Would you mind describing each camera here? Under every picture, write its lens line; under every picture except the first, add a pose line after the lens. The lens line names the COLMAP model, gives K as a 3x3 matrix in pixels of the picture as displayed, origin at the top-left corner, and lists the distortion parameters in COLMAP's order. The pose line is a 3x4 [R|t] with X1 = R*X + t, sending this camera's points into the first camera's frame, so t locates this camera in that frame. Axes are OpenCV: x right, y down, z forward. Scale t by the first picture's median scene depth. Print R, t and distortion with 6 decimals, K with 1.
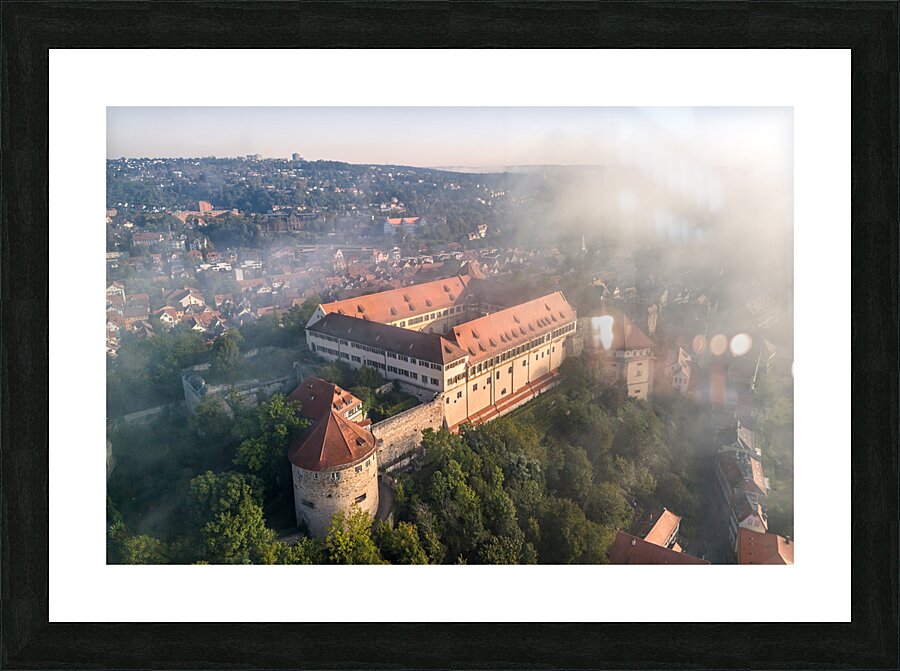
lens RADIAL K [[4948.9, 0, 450.0], [0, 4948.9, 335.5], [0, 0, 1]] dist [1.819139, 14.337659]
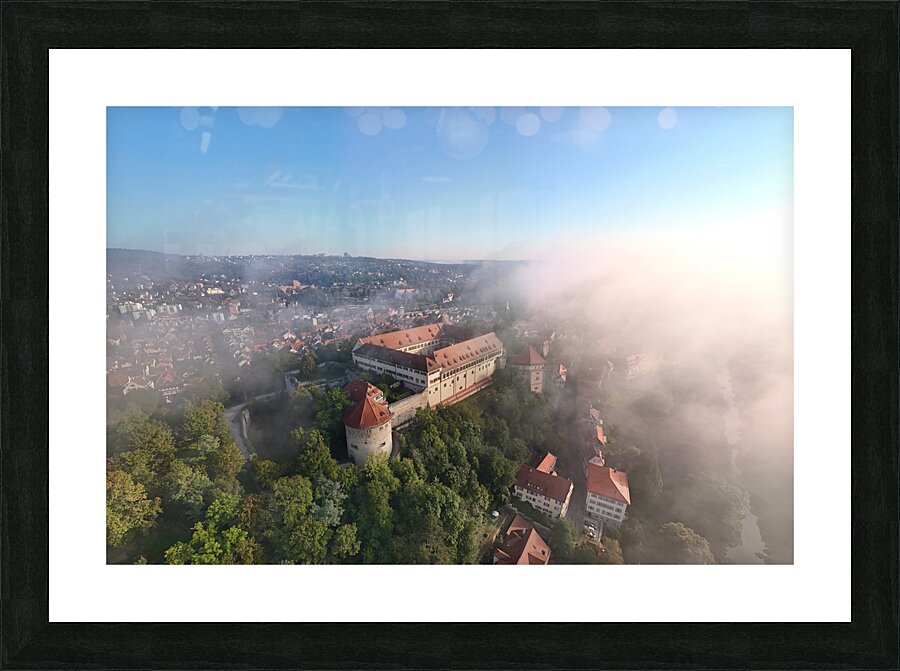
lens RADIAL K [[4948.9, 0, 450.0], [0, 4948.9, 335.5], [0, 0, 1]] dist [1.819139, 14.337659]
pose [[0.999938, 0.010562, 0.003439, 0.000424], [-0.010552, 0.999940, -0.002853, -0.002544], [-0.003469, 0.002817, 0.999990, -0.808811]]
